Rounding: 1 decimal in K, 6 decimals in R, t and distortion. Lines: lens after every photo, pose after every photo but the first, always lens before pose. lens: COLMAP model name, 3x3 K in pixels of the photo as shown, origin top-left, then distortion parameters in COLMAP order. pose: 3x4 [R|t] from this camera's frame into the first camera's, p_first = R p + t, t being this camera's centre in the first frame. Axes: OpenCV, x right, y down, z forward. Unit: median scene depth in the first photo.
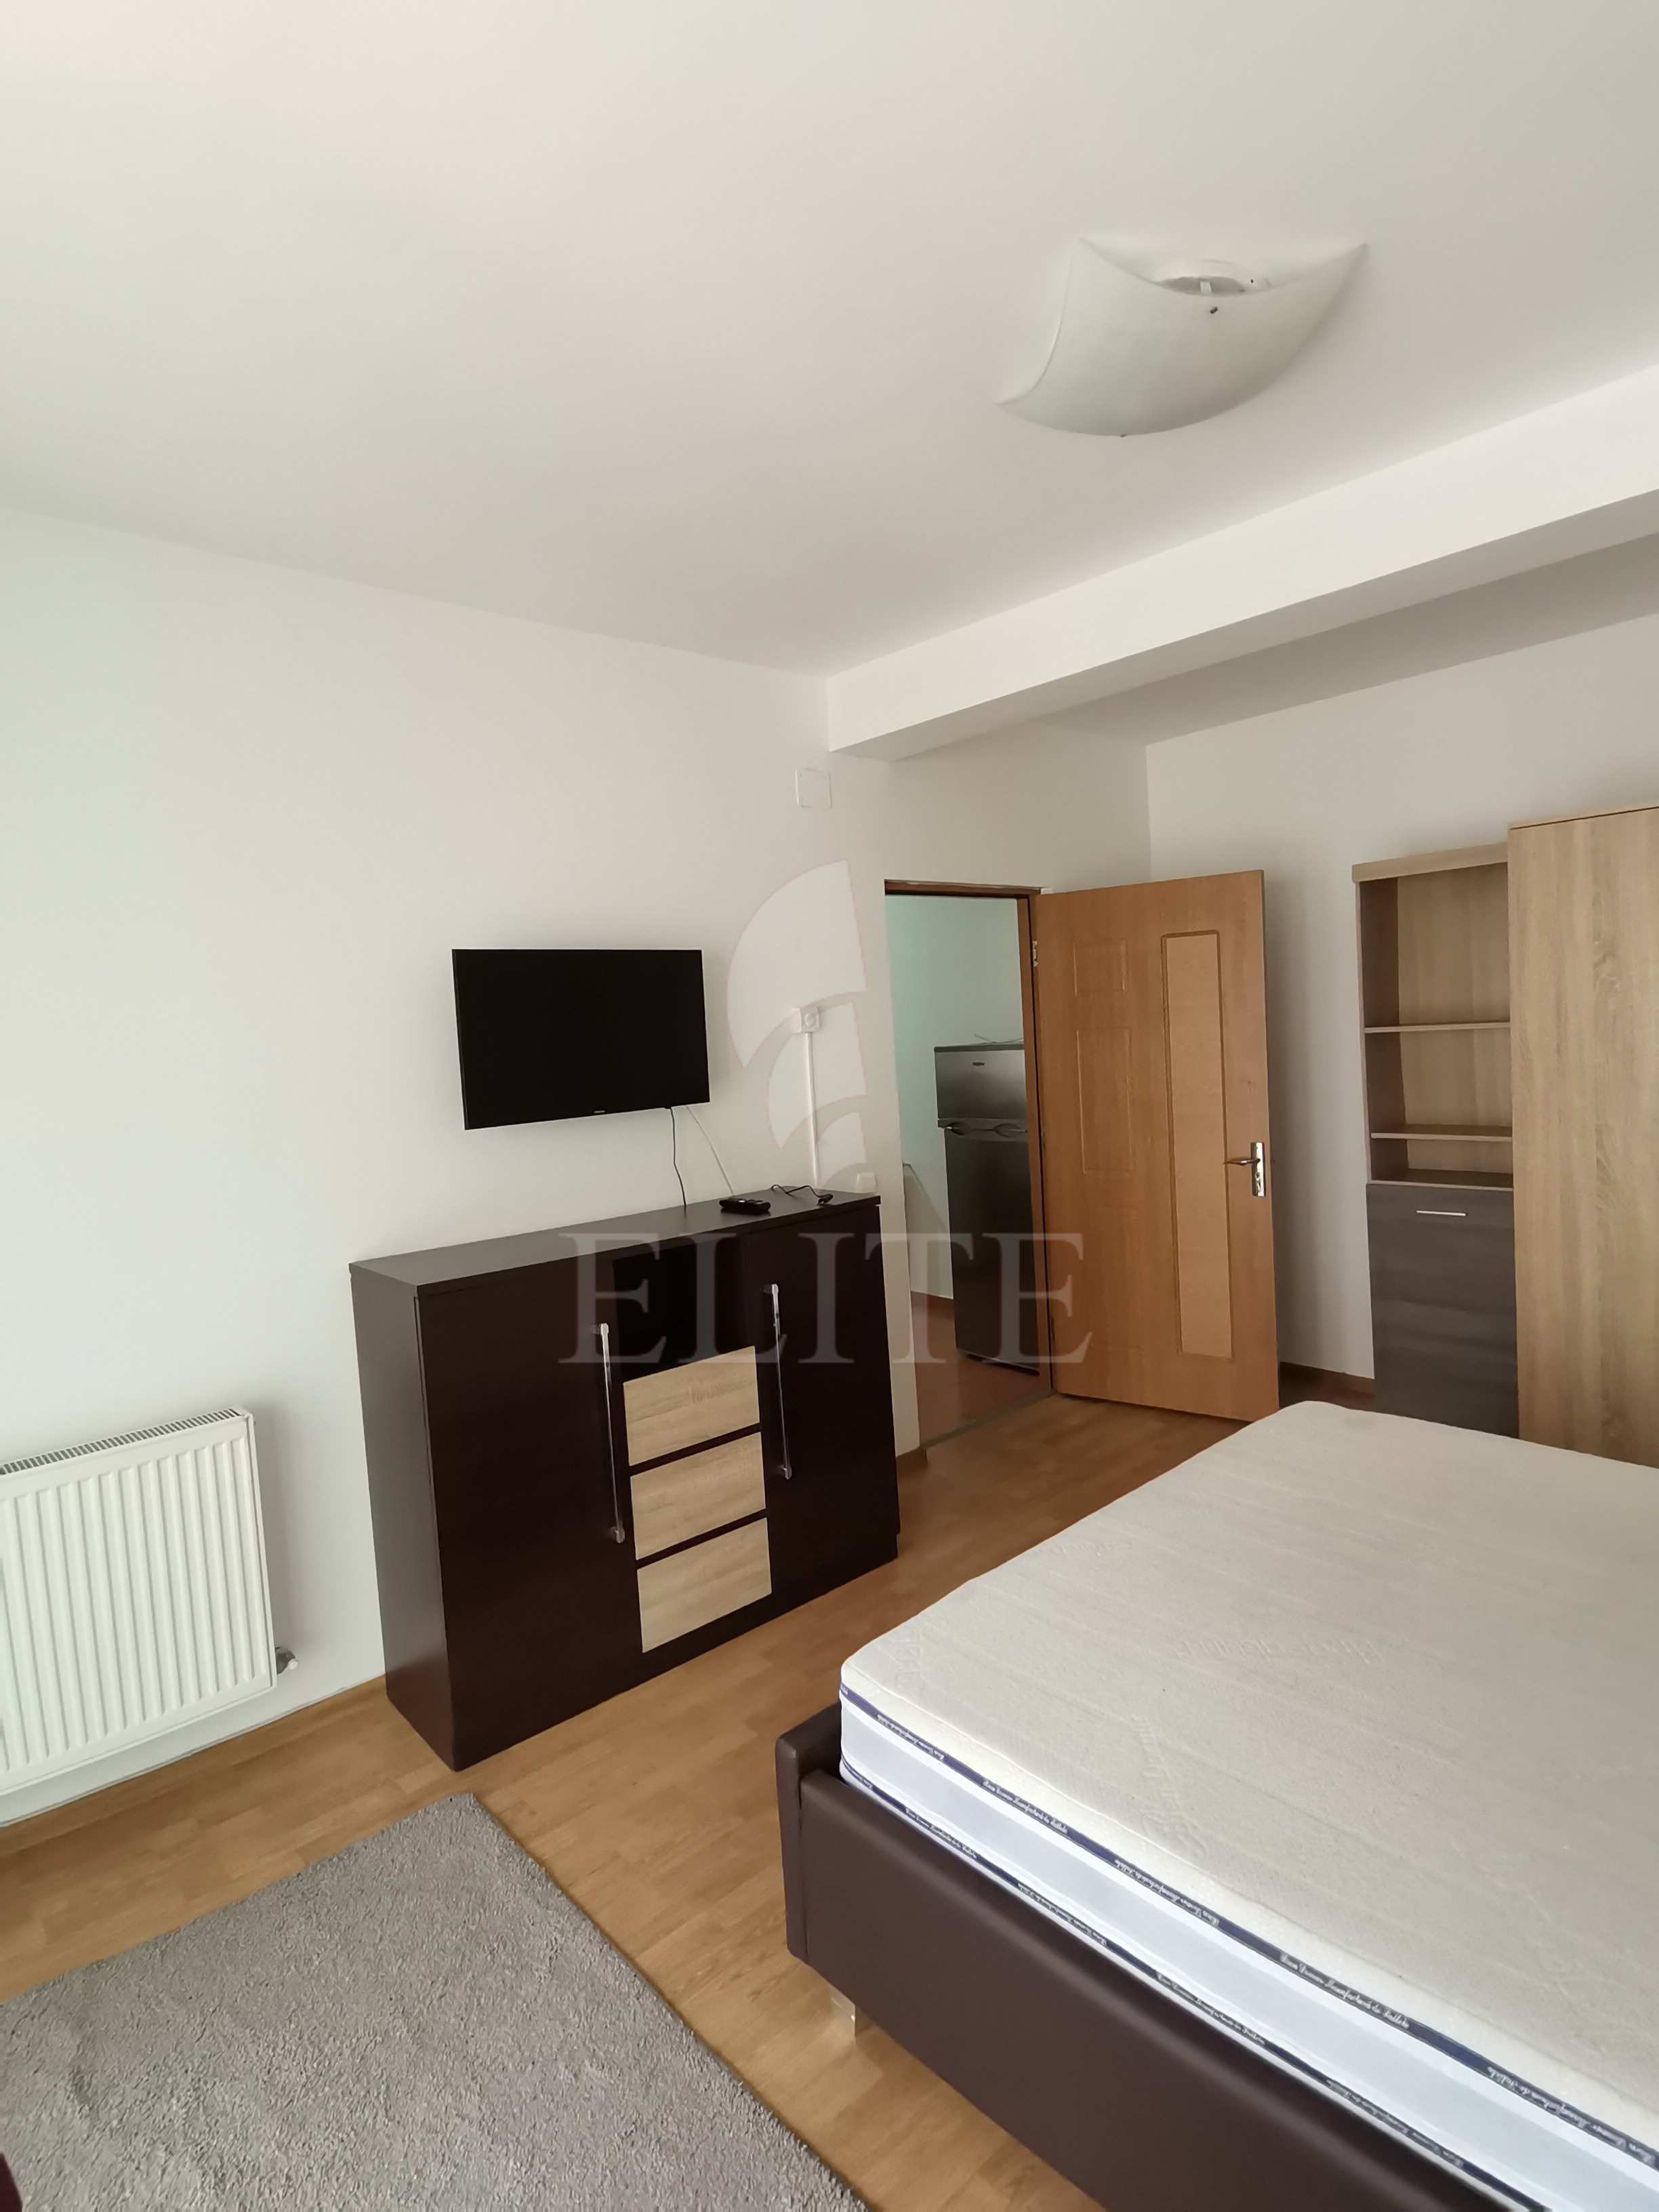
lens RADIAL K [[1158.4, 0, 838.4], [0, 1158.4, 1100.2], [0, 0, 1]] dist [0.034720, -0.026668]
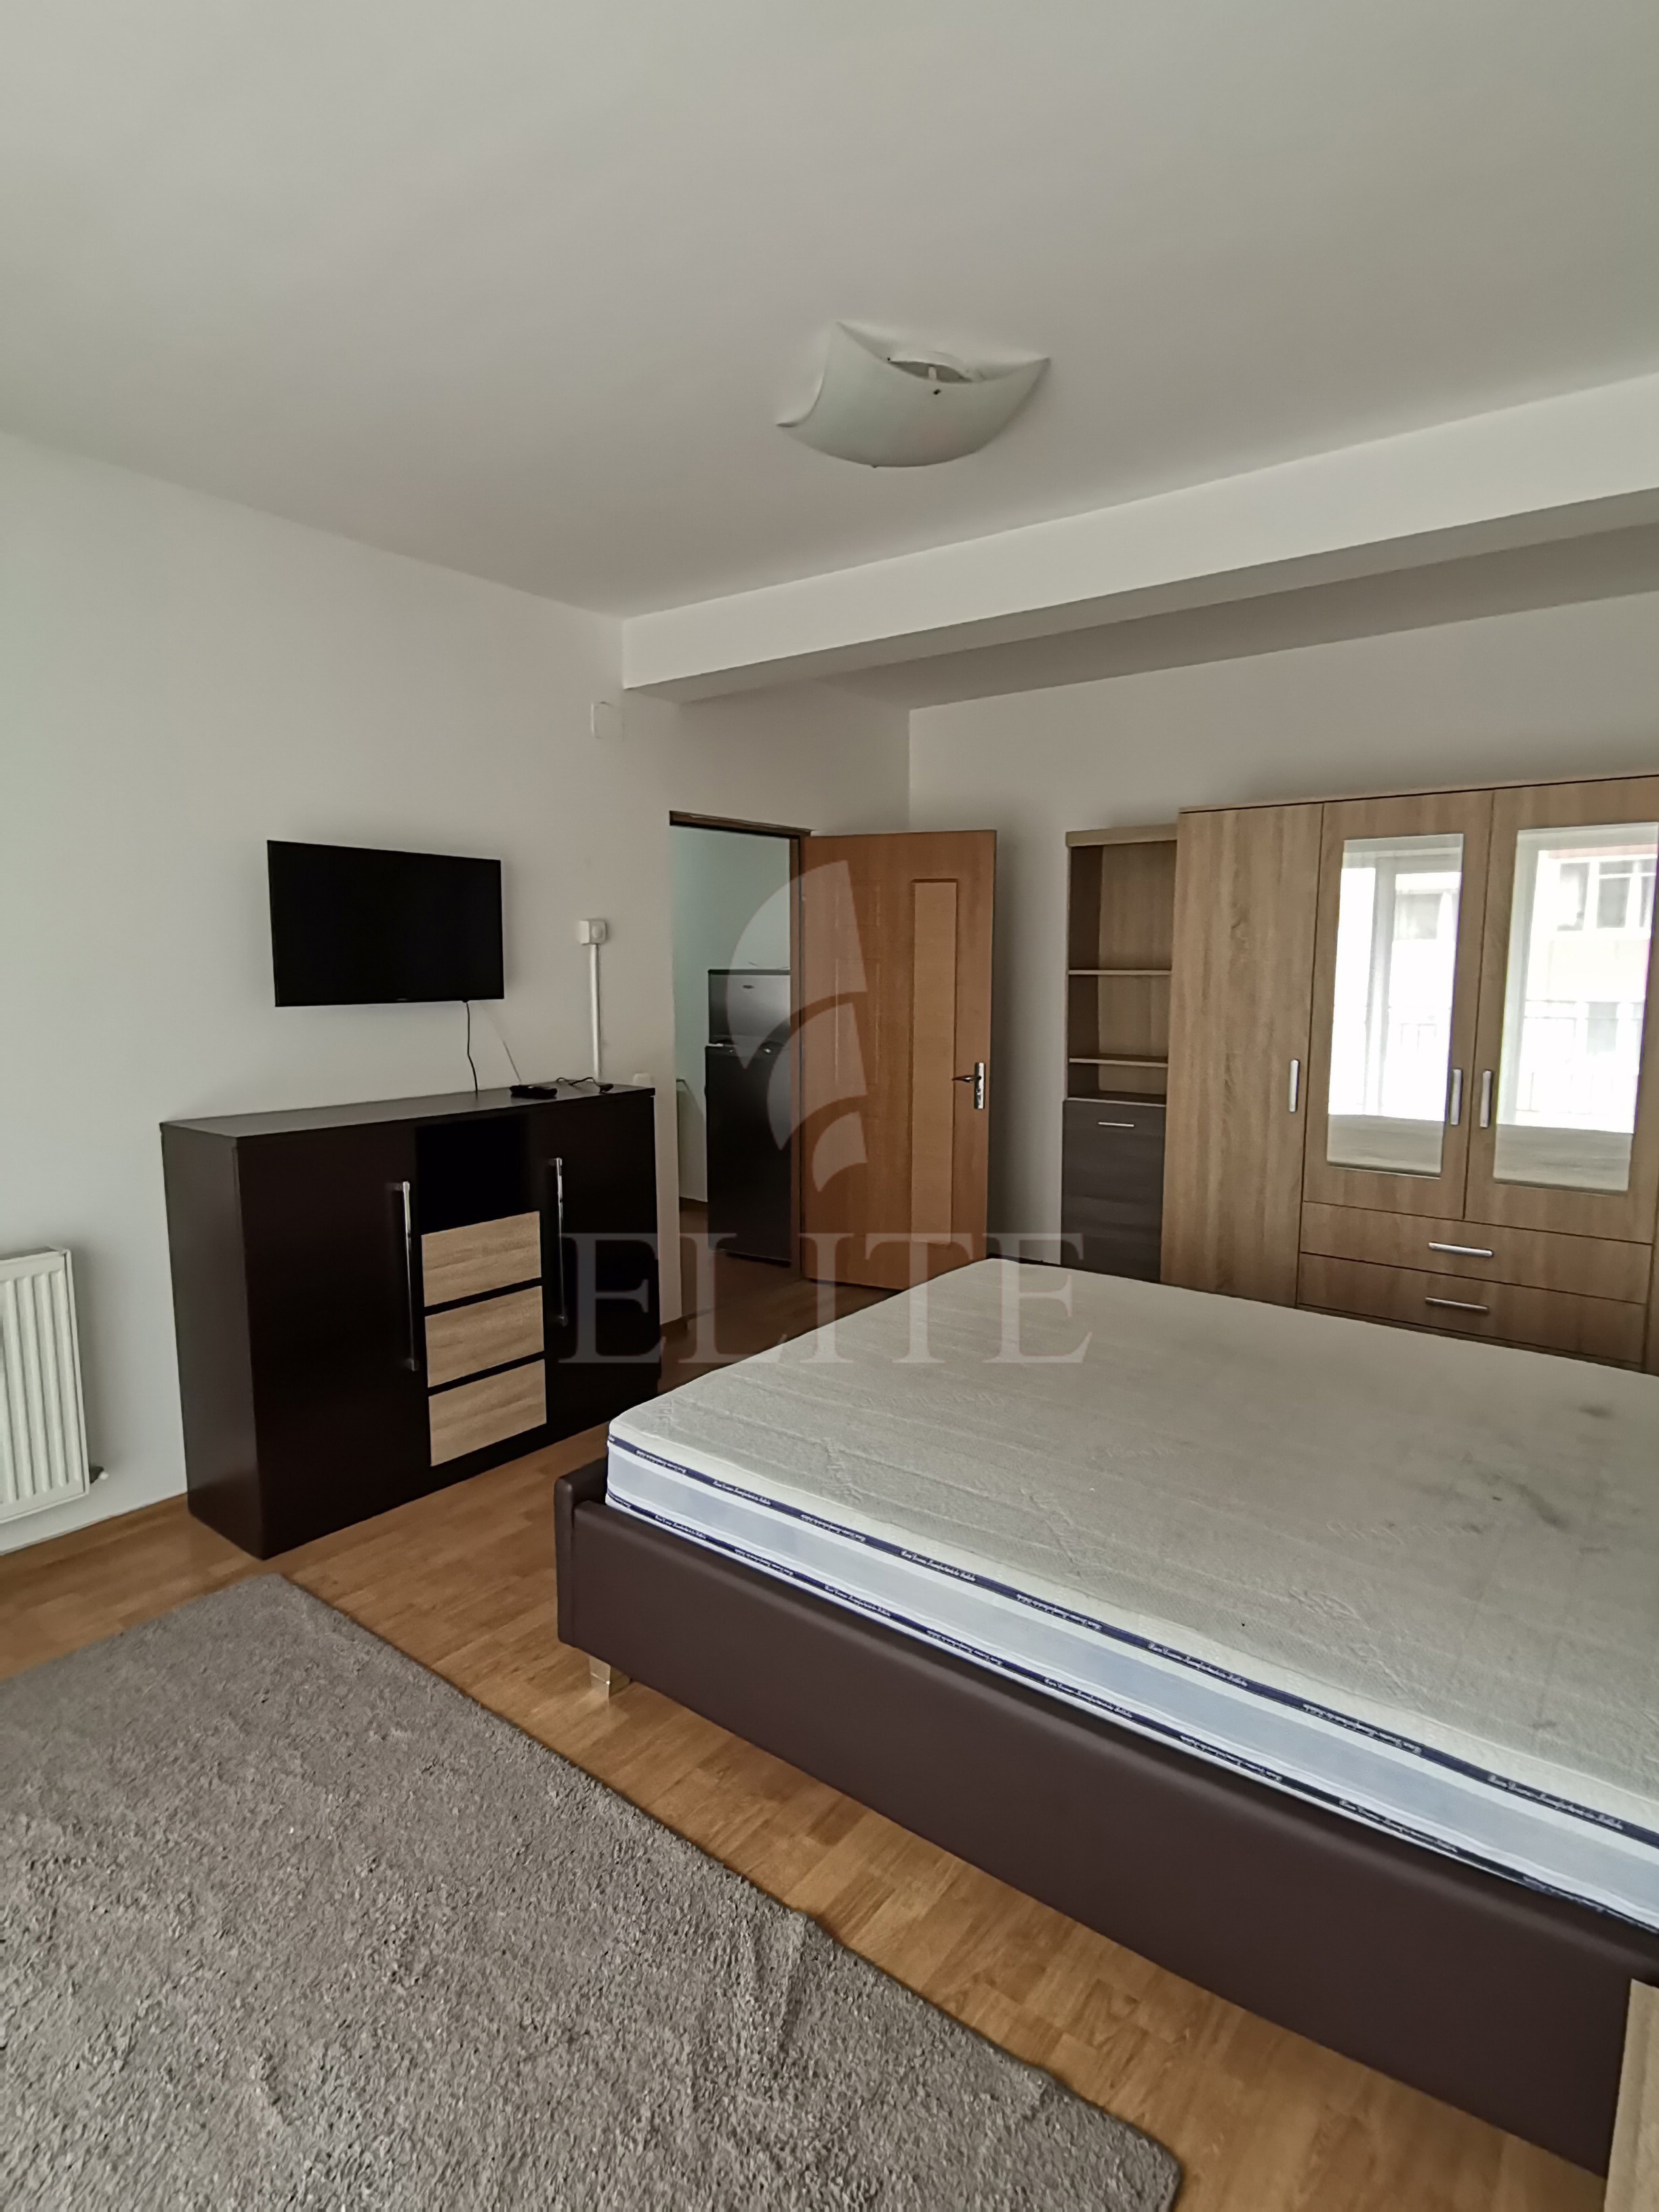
lens RADIAL K [[1158.4, 0, 838.4], [0, 1158.4, 1100.2], [0, 0, 1]] dist [0.034720, -0.026668]
pose [[0.981178, 0.036993, 0.189530, -0.003898], [-0.046831, 0.997763, 0.047695, 0.036666], [-0.187342, -0.055673, 0.980716, -0.191801]]
